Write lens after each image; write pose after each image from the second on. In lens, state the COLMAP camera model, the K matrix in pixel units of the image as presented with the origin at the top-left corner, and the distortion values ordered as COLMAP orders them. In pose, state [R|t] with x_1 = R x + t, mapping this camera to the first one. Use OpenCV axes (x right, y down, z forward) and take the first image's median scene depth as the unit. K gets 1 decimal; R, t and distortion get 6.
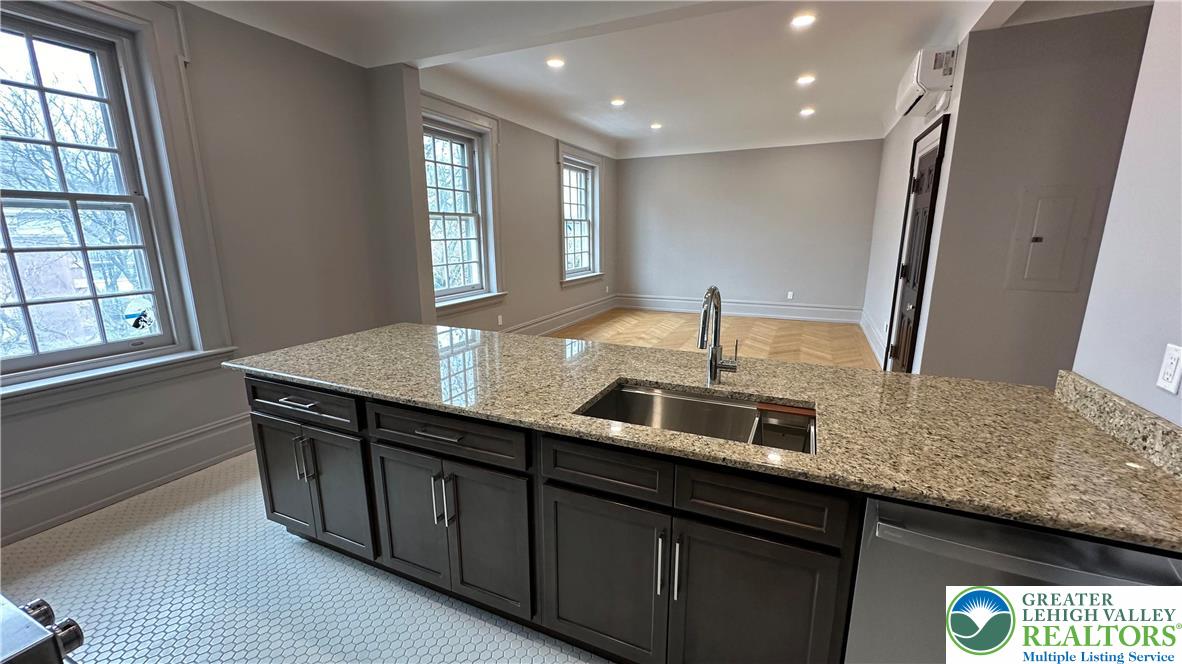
lens RADIAL K [[474.2, 0, 595.2], [0, 474.2, 334.7], [0, 0, 1]] dist [-0.002383, 0.000697]
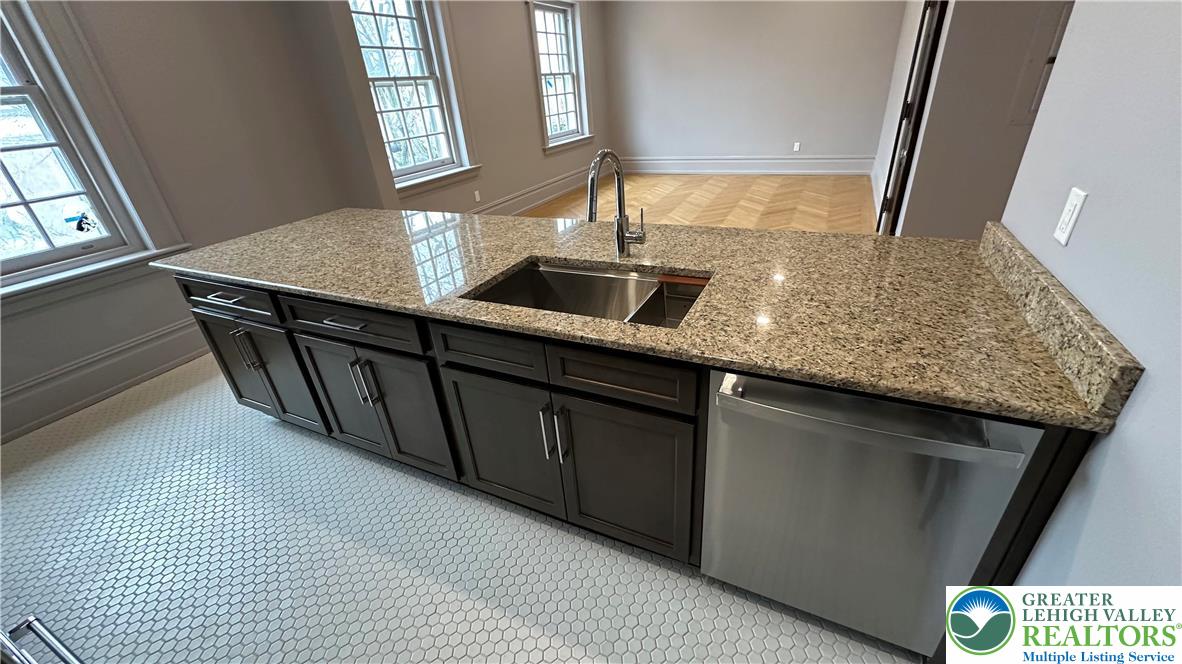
lens RADIAL K [[474.2, 0, 595.2], [0, 474.2, 334.7], [0, 0, 1]] dist [-0.002383, 0.000697]
pose [[0.997298, -0.048421, -0.055244, 0.179817], [0.061425, 0.962132, 0.265573, -0.002675], [0.040293, -0.268249, 0.962507, 0.023488]]
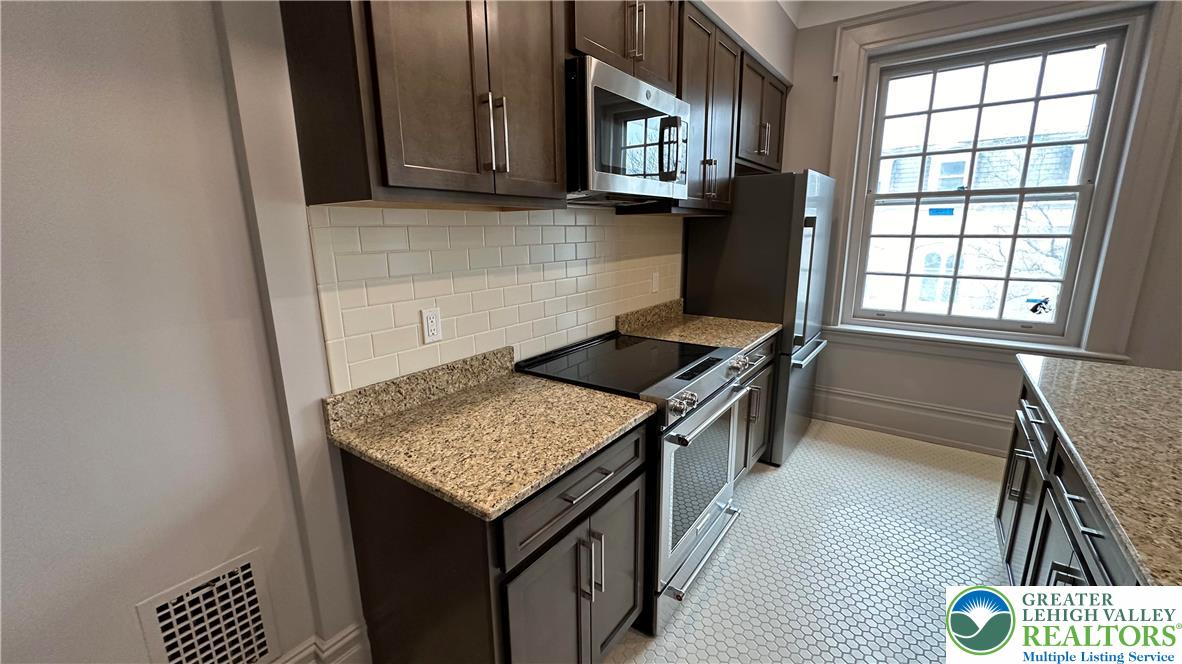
lens RADIAL K [[474.2, 0, 595.2], [0, 474.2, 334.7], [0, 0, 1]] dist [-0.002383, 0.000697]
pose [[-0.195196, 0.220591, -0.955635, 0.277897], [-0.201081, 0.944678, 0.259135, -0.049617], [0.959930, 0.242742, -0.140041, 0.245250]]
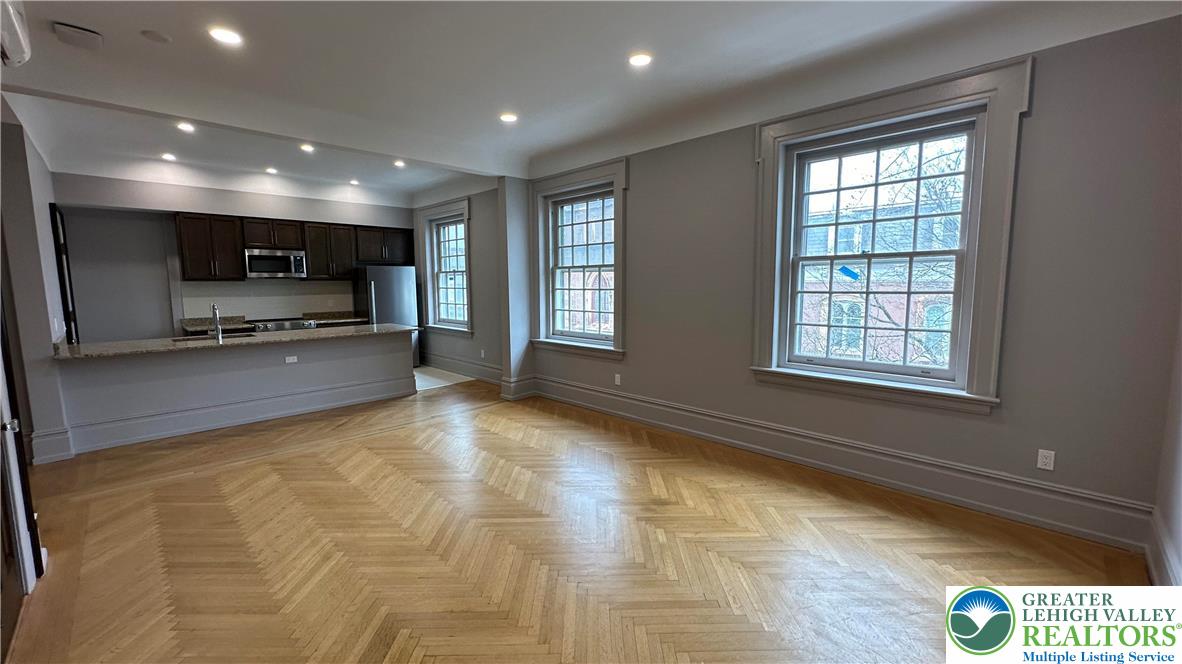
lens RADIAL K [[474.2, 0, 595.2], [0, 474.2, 334.7], [0, 0, 1]] dist [-0.002383, 0.000697]
pose [[-0.356888, 0.104401, -0.928295, 0.474062], [-0.193332, 0.963965, 0.182740, -0.143453], [0.913922, 0.244687, -0.323844, 0.672521]]
